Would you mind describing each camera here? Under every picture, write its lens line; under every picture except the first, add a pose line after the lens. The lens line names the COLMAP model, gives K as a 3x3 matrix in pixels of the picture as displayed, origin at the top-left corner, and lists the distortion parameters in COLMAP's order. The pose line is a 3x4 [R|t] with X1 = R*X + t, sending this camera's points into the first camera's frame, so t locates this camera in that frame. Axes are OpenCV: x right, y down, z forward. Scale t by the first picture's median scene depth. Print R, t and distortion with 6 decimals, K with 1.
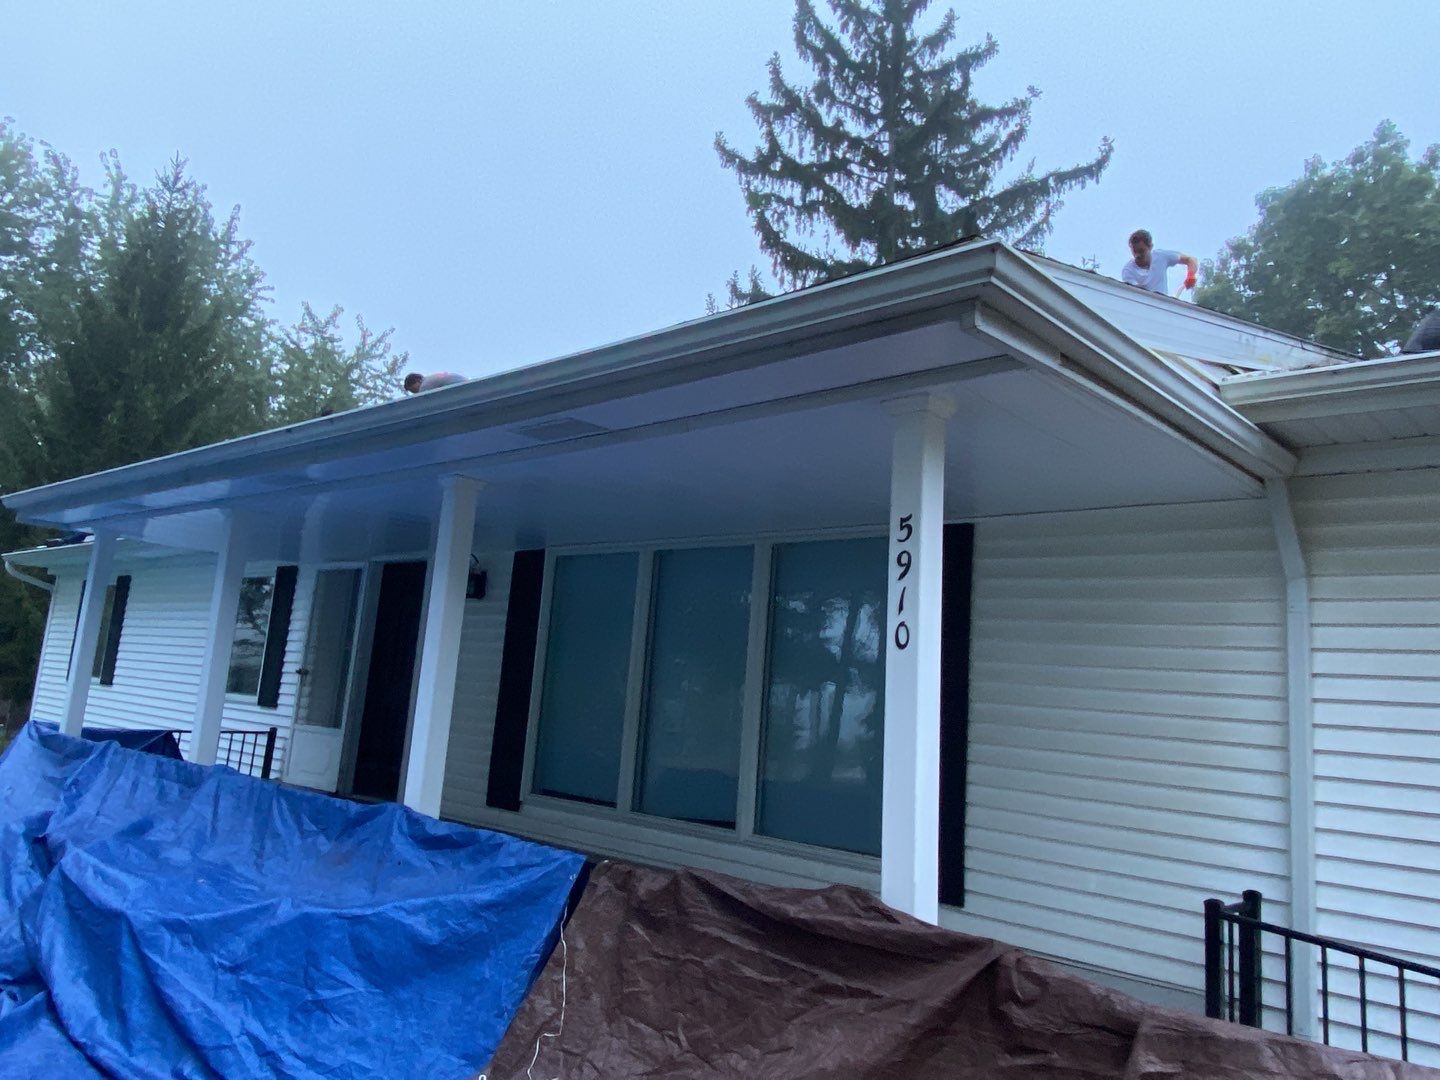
lens RADIAL K [[1052.4, 0, 689.5], [0, 1052.4, 540.5], [0, 0, 1]] dist [0.072116, -0.099314]
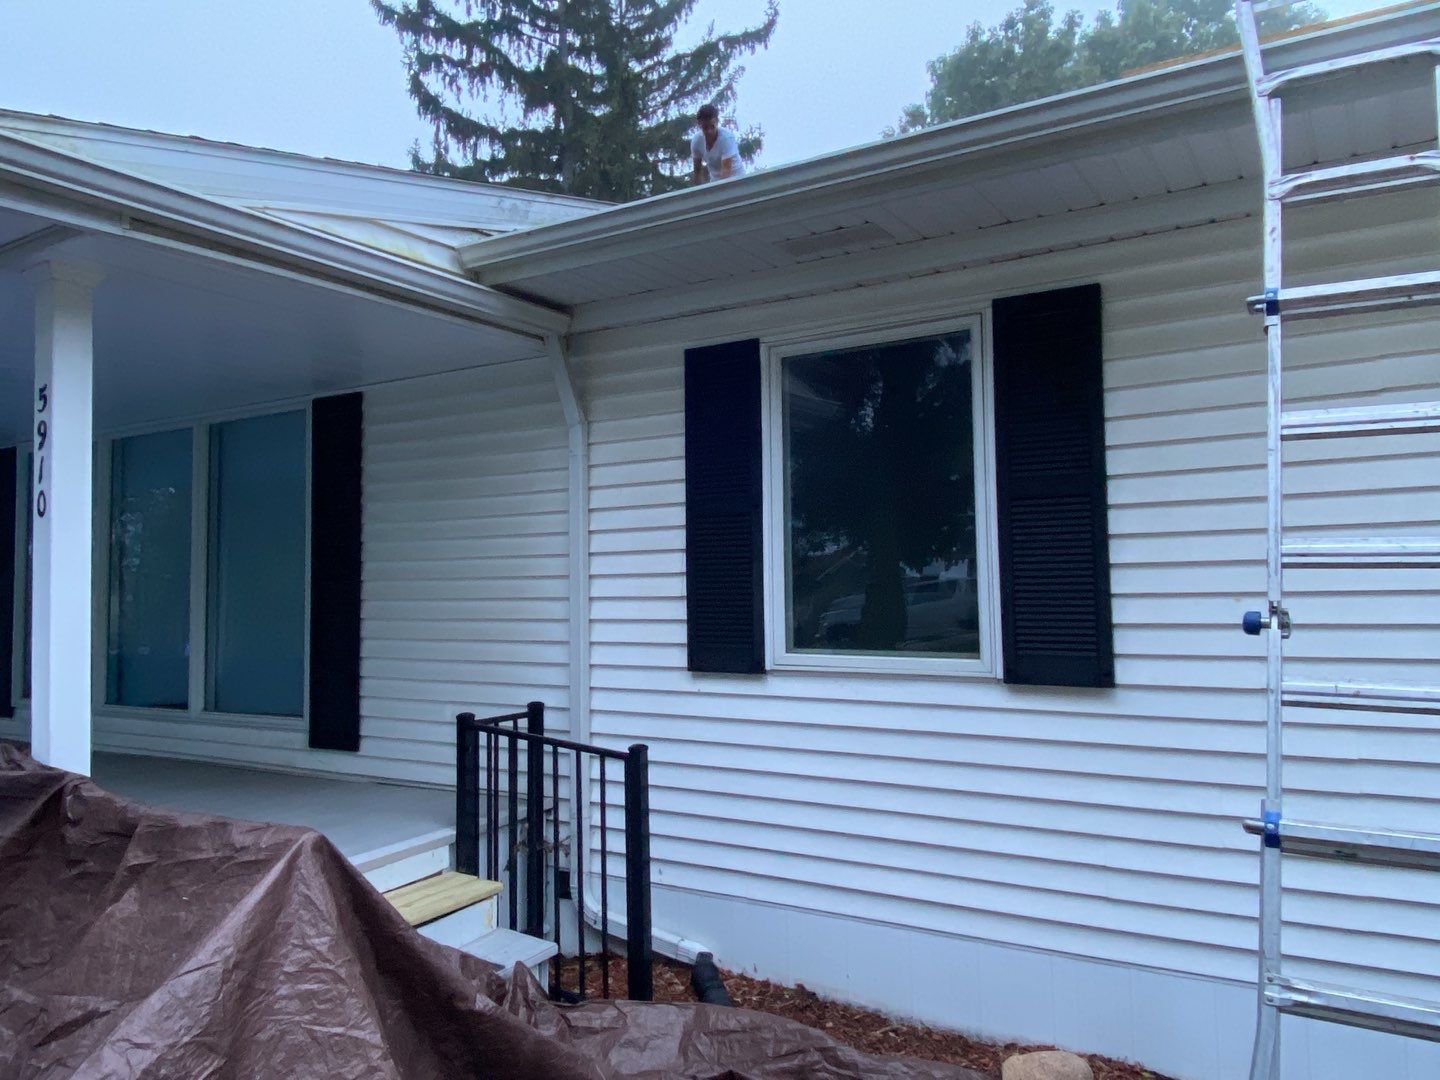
lens RADIAL K [[1052.4, 0, 689.5], [0, 1052.4, 540.5], [0, 0, 1]] dist [0.072116, -0.099314]
pose [[0.974751, -0.086440, 0.205886, 0.063170], [0.062985, 0.991028, 0.117879, 0.004550], [-0.214228, -0.101935, 0.971450, -0.015698]]
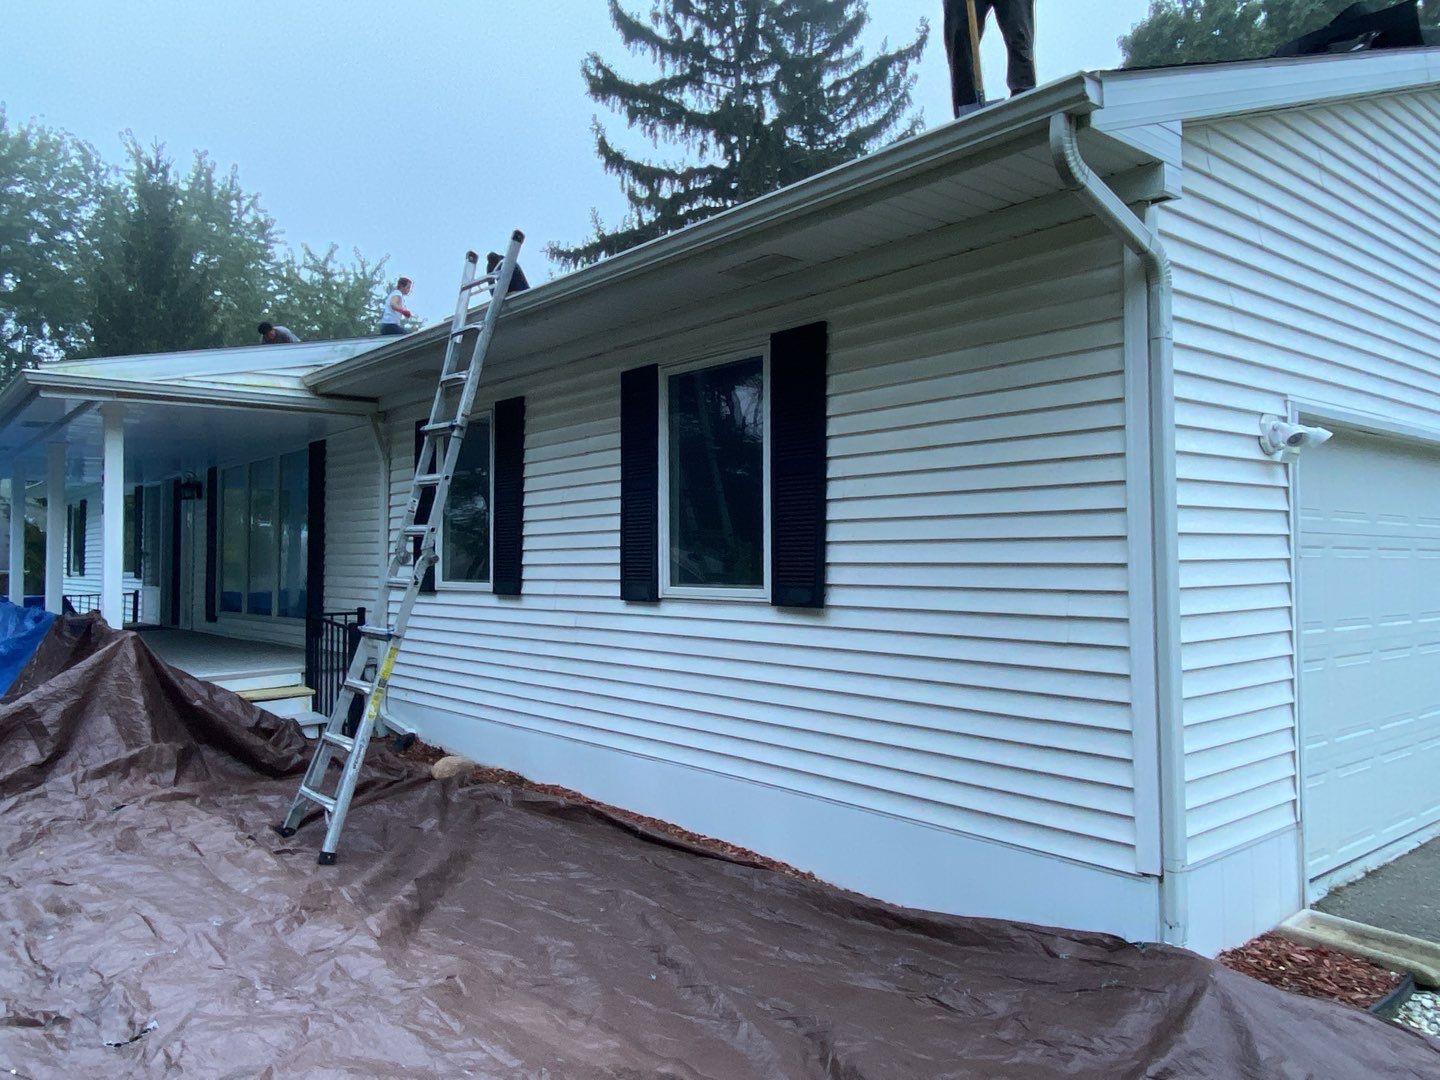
lens RADIAL K [[1047.9, 0, 726.3], [0, 1047.9, 535.0], [0, 0, 1]] dist [0.075472, -0.090351]
pose [[0.989760, -0.091032, -0.109943, 0.260226], [0.103309, 0.988359, 0.111684, 0.009159], [0.098496, -0.121898, 0.987643, -0.179259]]
